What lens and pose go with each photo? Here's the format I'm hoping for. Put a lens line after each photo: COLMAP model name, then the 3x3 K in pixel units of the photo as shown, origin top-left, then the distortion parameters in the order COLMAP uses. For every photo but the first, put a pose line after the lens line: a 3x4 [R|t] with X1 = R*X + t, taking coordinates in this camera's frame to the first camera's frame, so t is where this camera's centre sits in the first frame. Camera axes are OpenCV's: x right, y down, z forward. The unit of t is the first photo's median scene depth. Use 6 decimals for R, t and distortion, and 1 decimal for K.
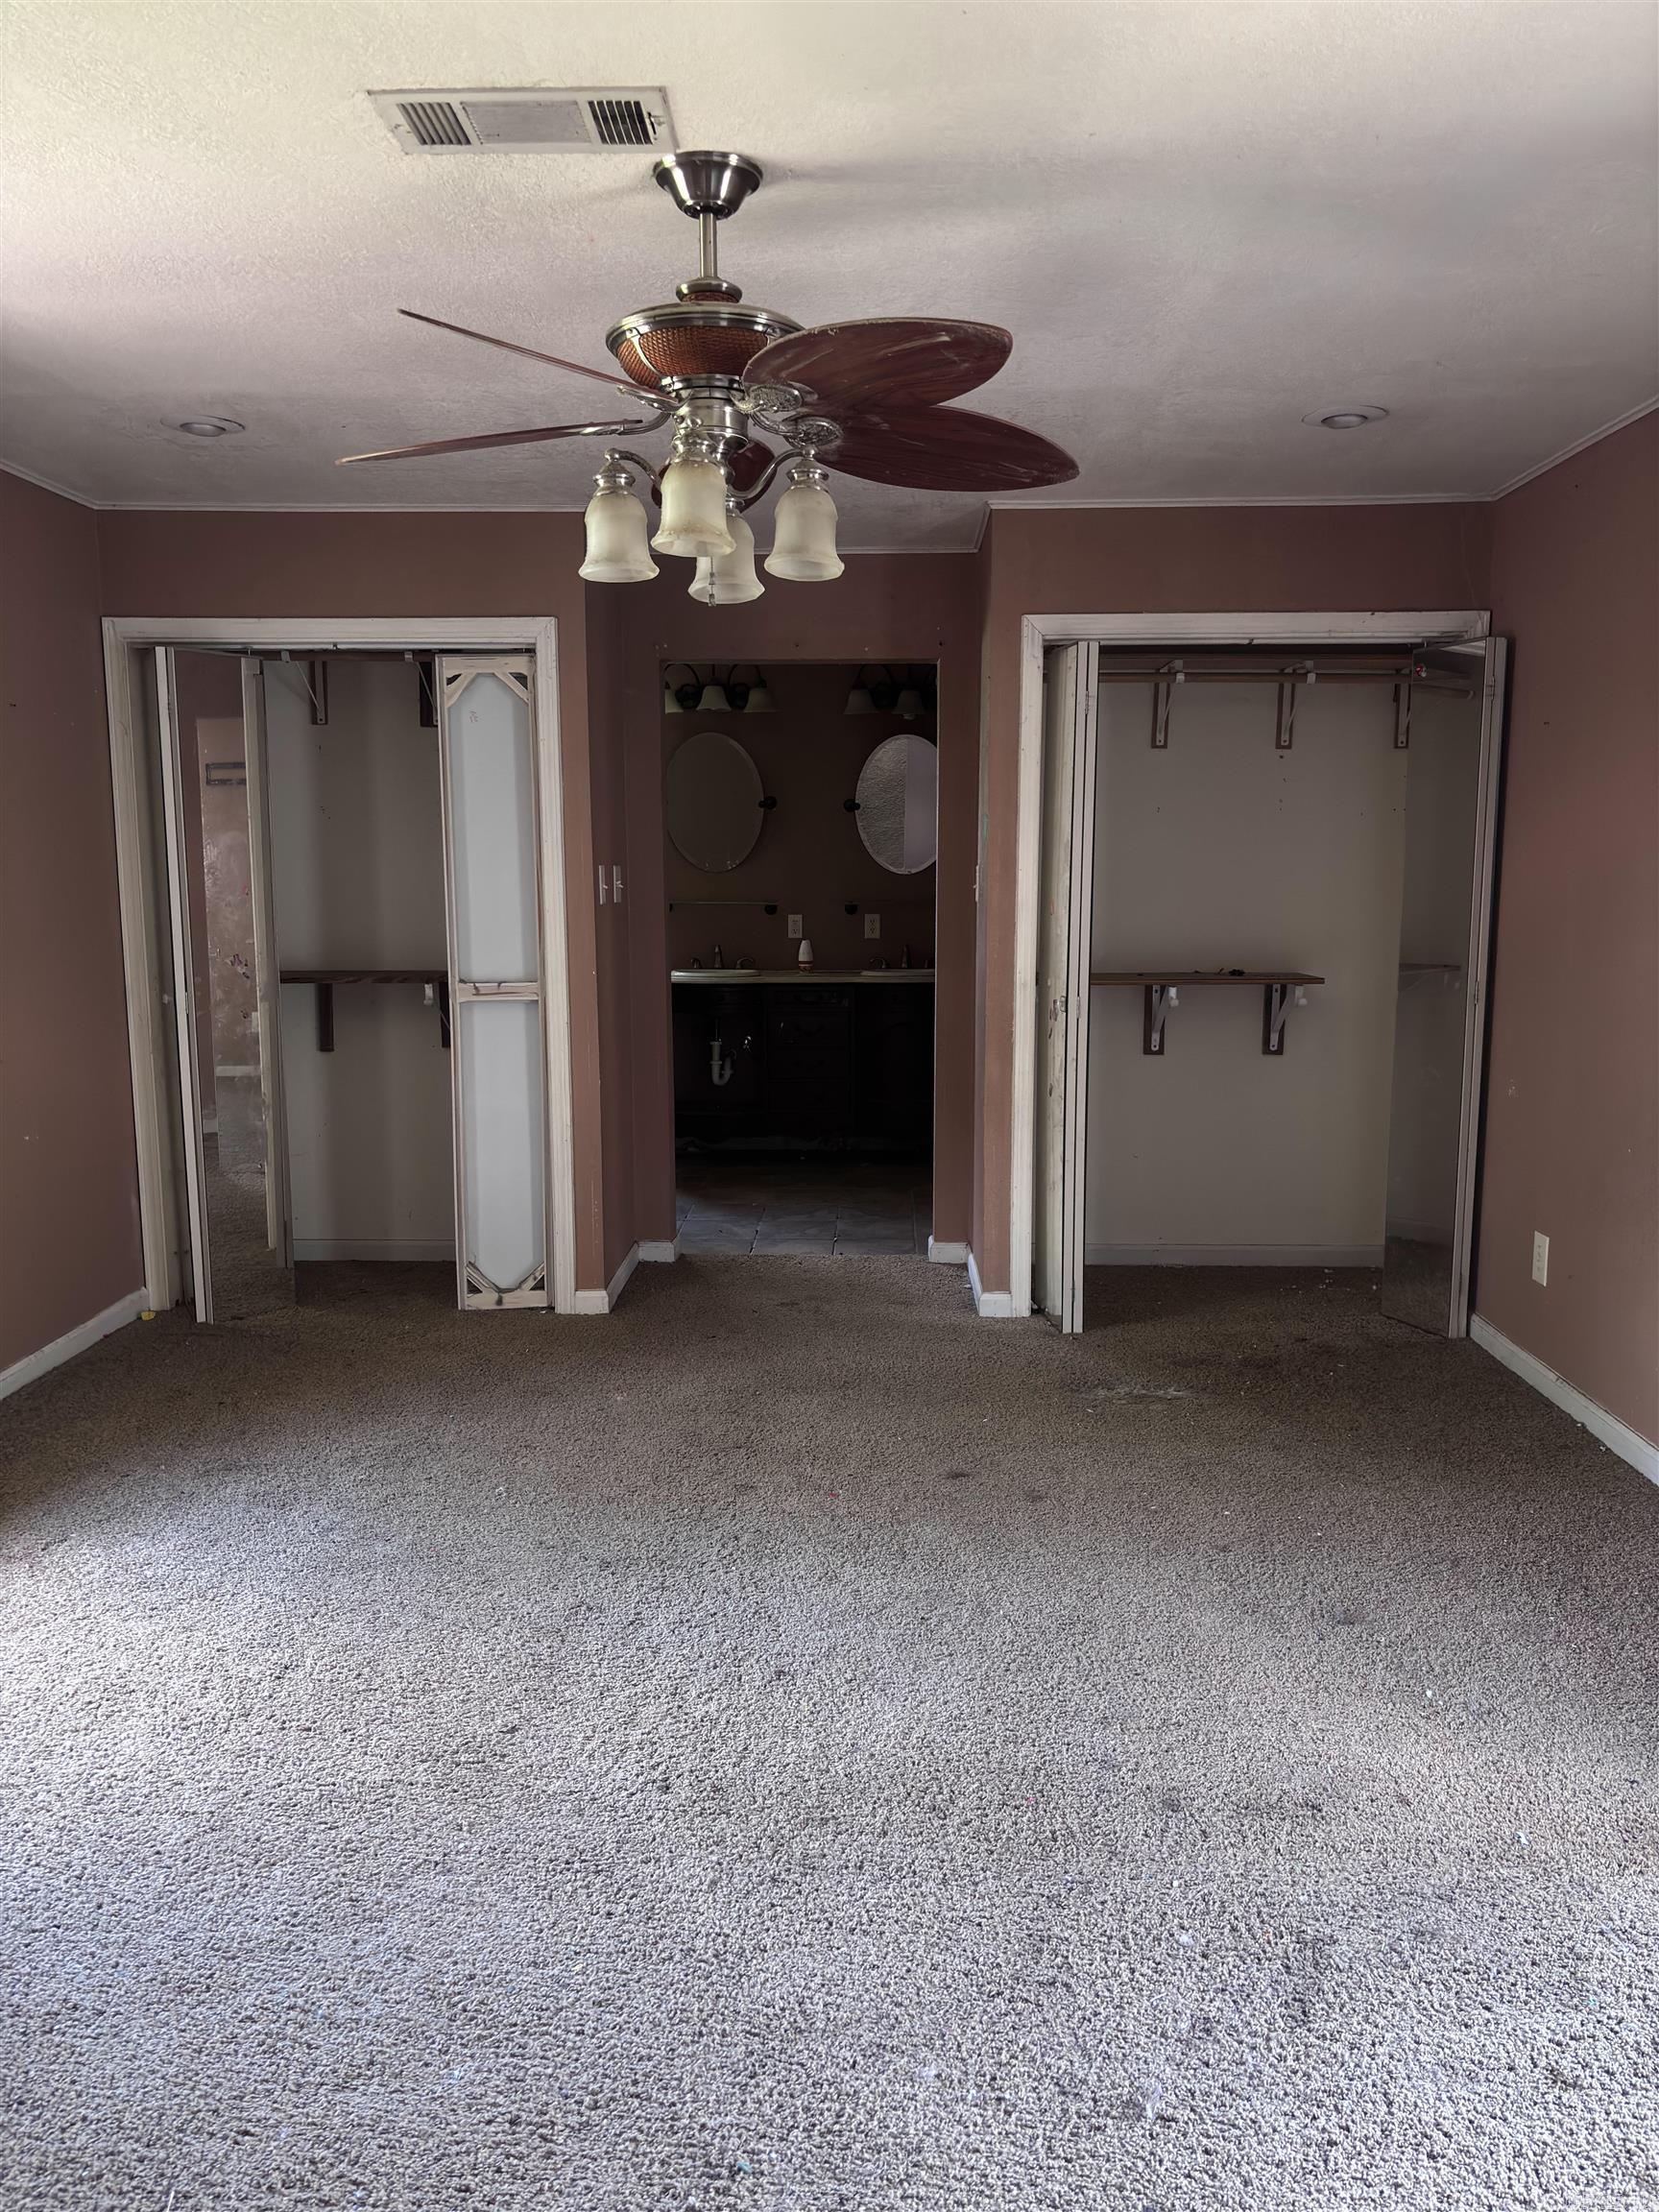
lens RADIAL K [[1672.2, 0, 832.7], [0, 1672.2, 1123.0], [0, 0, 1]] dist [0.029271, -0.008578]
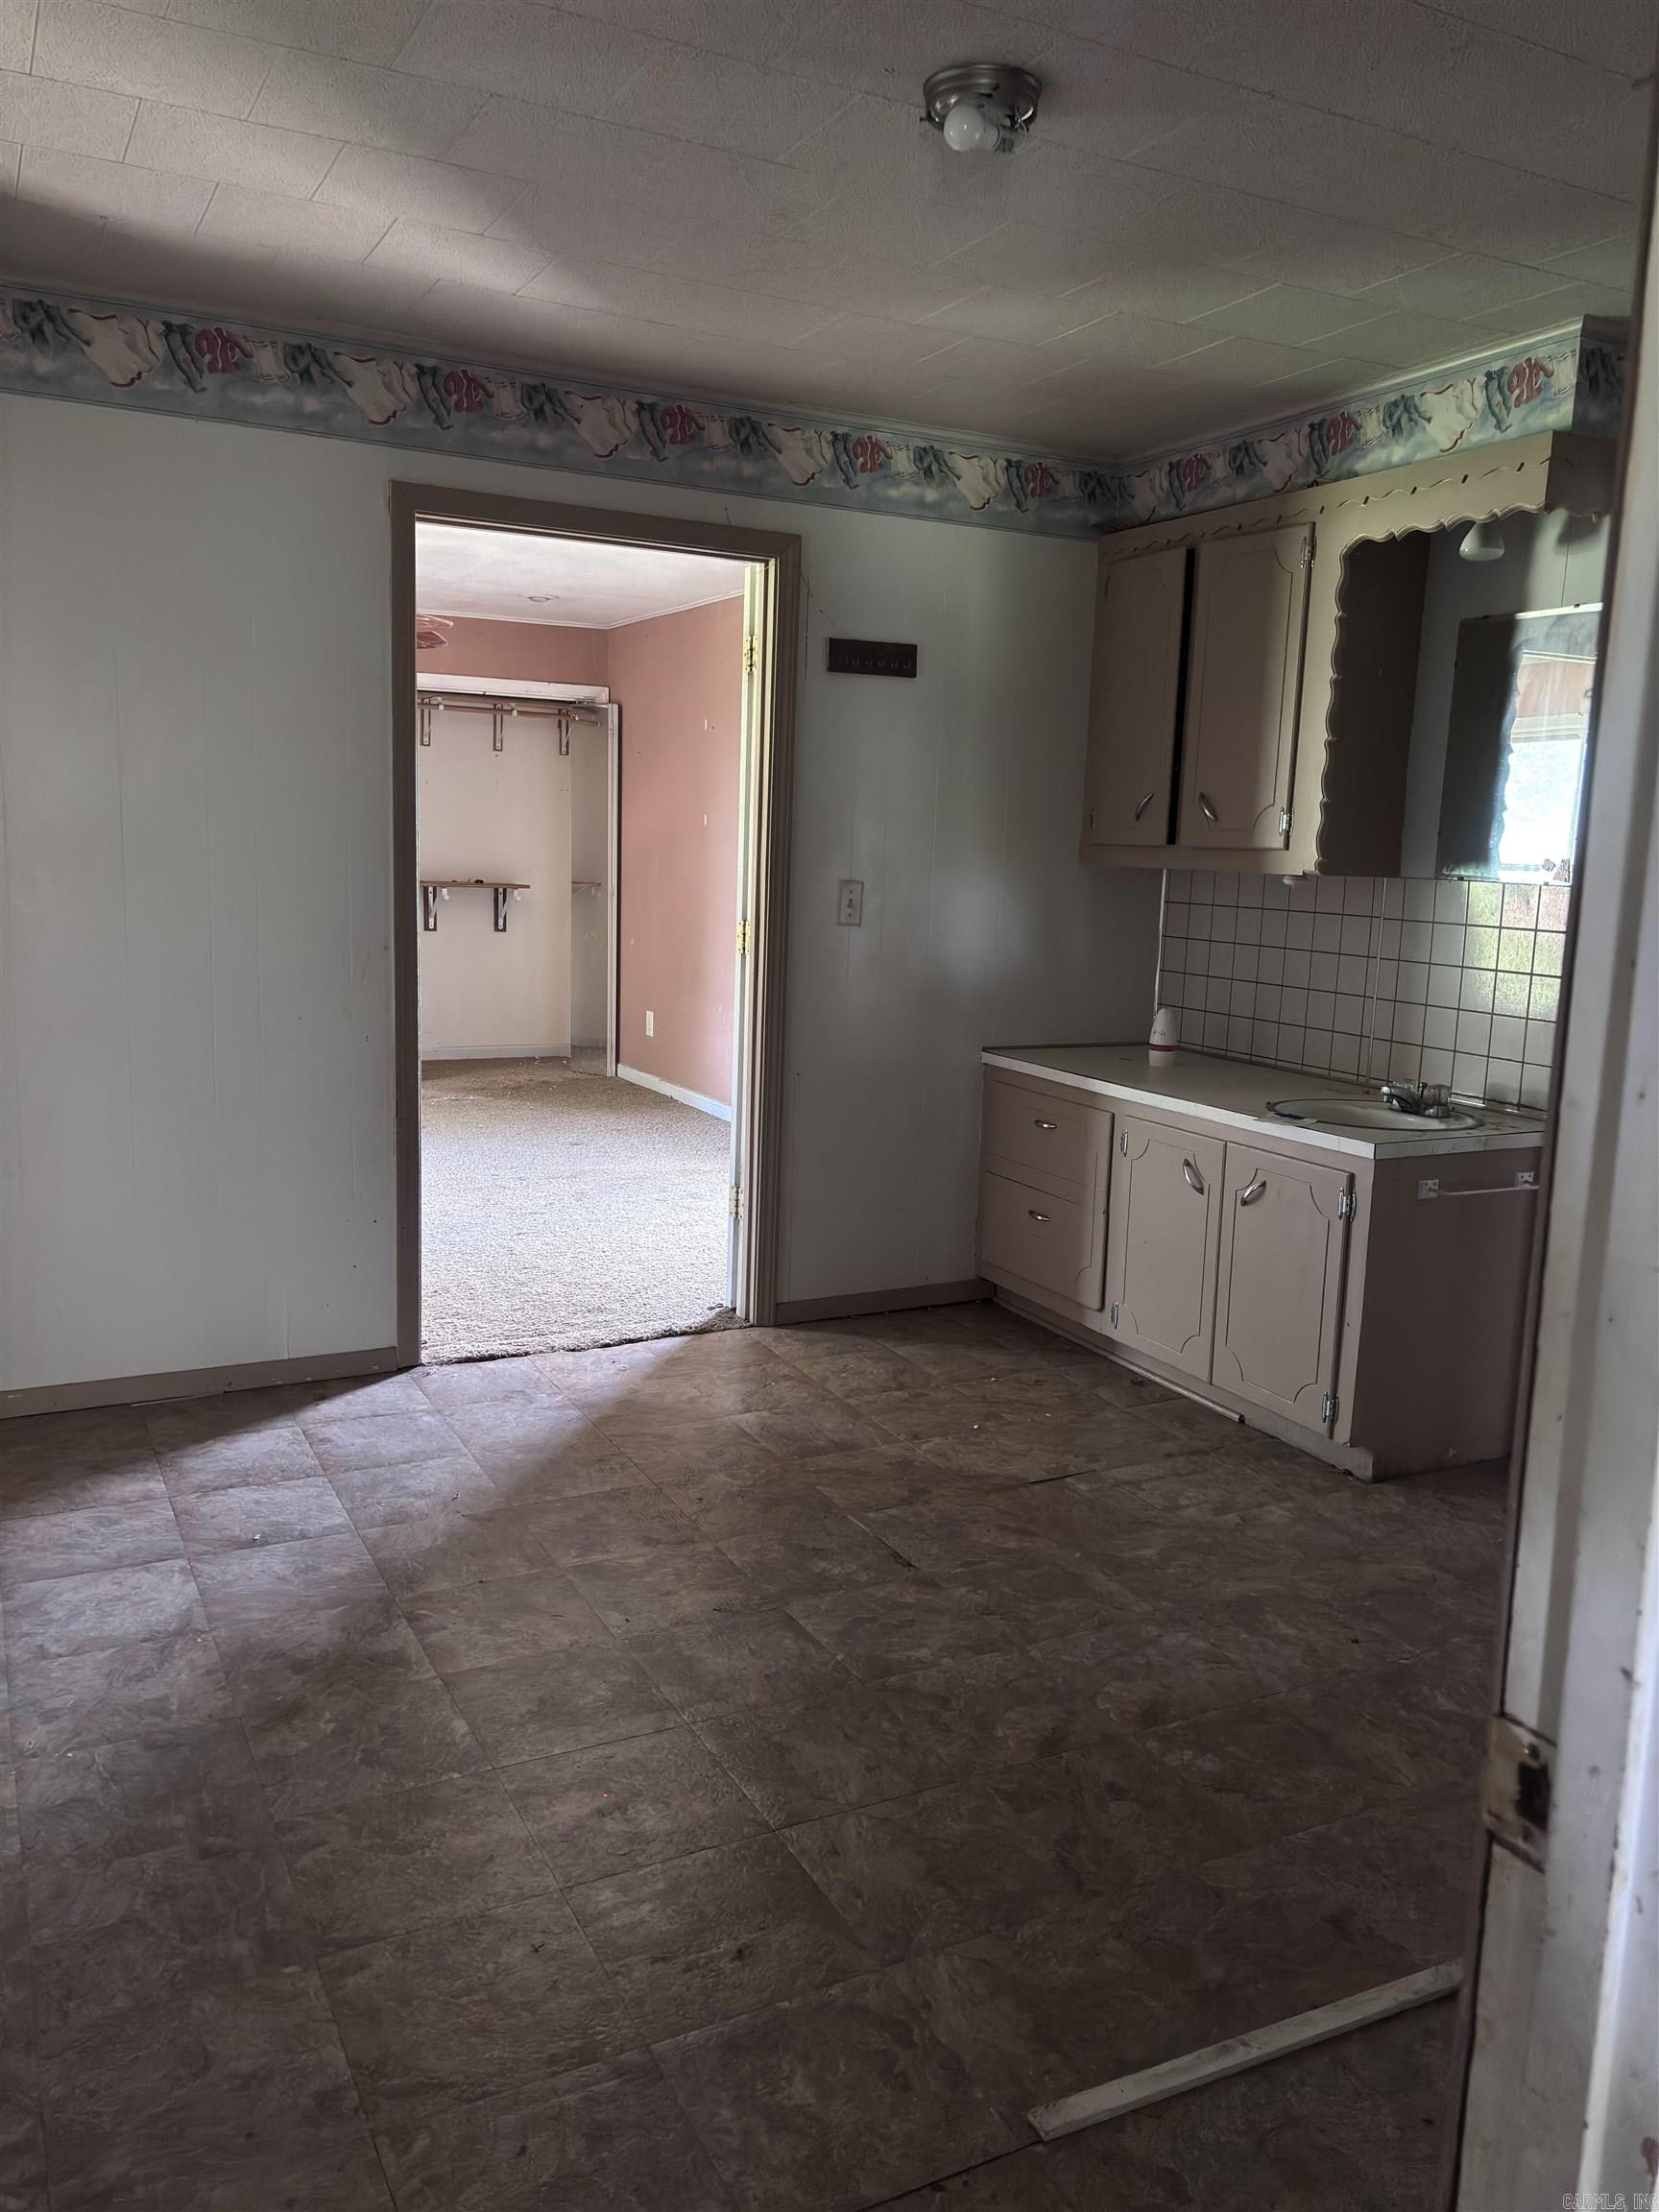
lens RADIAL K [[1672.2, 0, 832.4], [0, 1672.2, 1105.8], [0, 0, 1]] dist [0.029271, -0.008578]
pose [[0.876630, -0.050531, 0.478505, -0.277710], [0.042577, 0.998716, 0.027466, 0.109148], [-0.479278, -0.003704, 0.877655, -0.684769]]
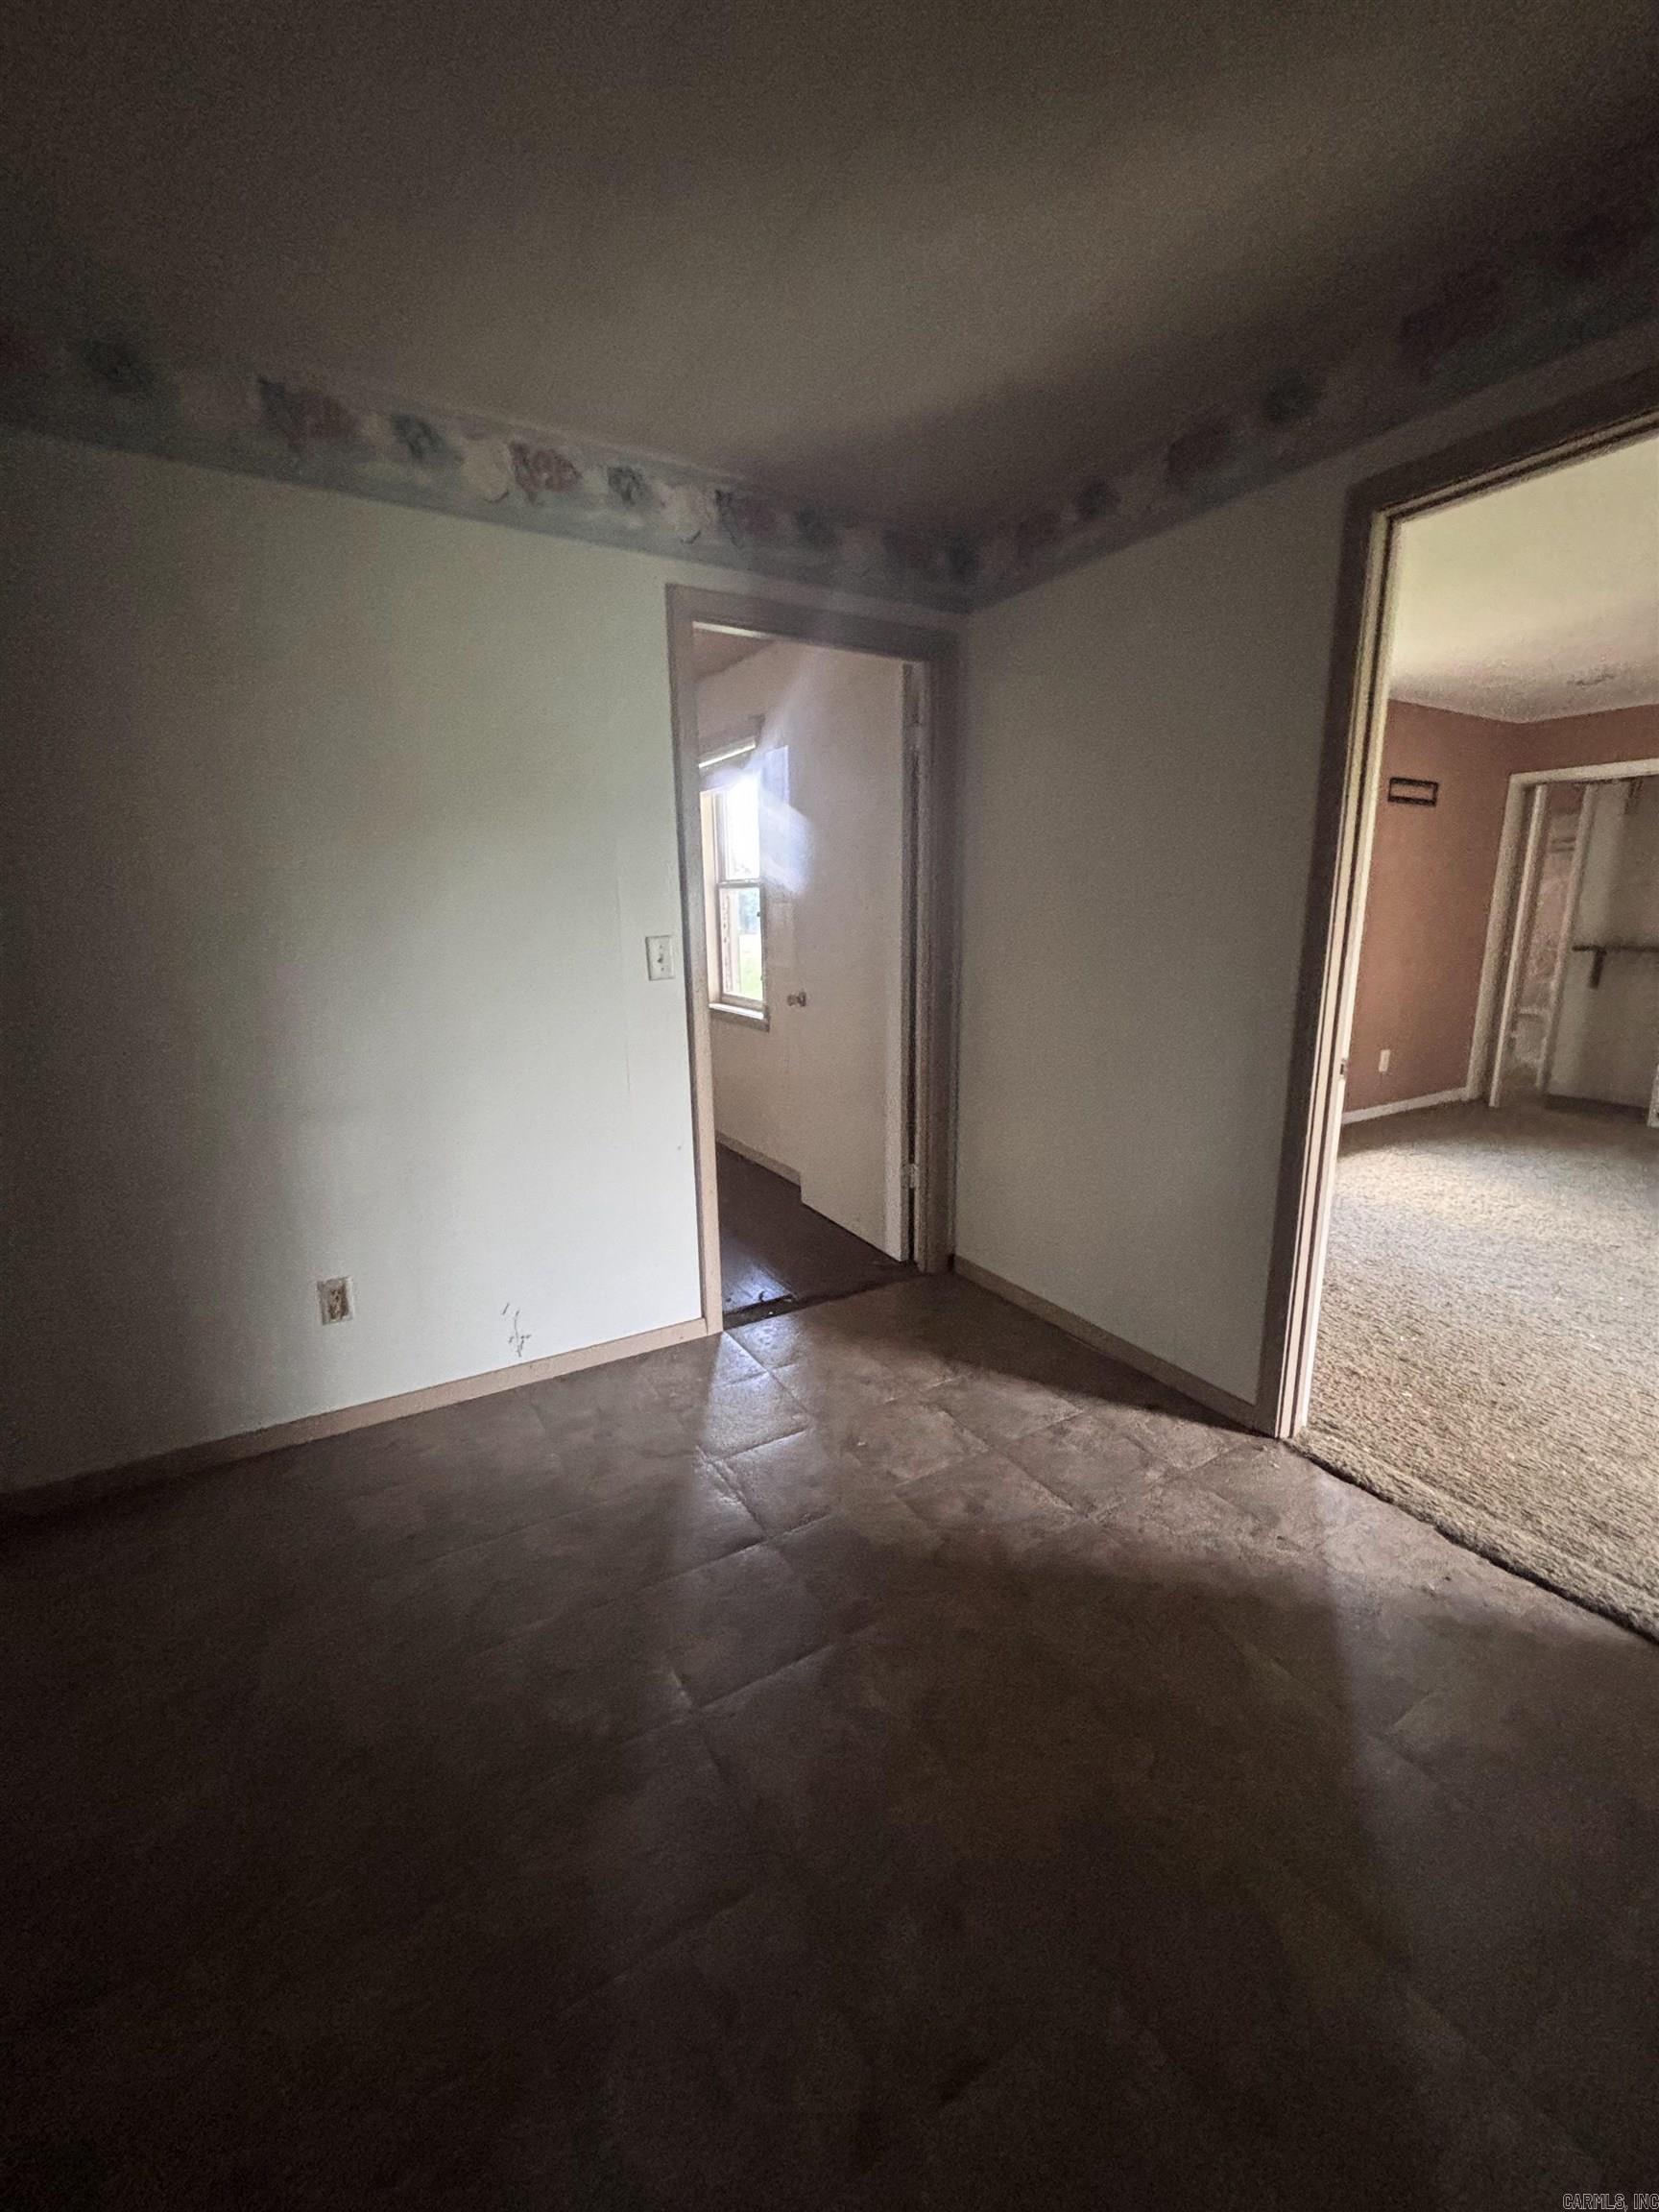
lens RADIAL K [[890.8, 0, 828.5], [0, 890.8, 1107.3], [0, 0, 1]] dist [0.002541, 0.000291]
pose [[0.530942, 0.177189, -0.828676, 0.114849], [-0.119611, 0.983775, 0.133716, 0.064356], [0.838924, 0.028123, 0.543522, -0.316532]]
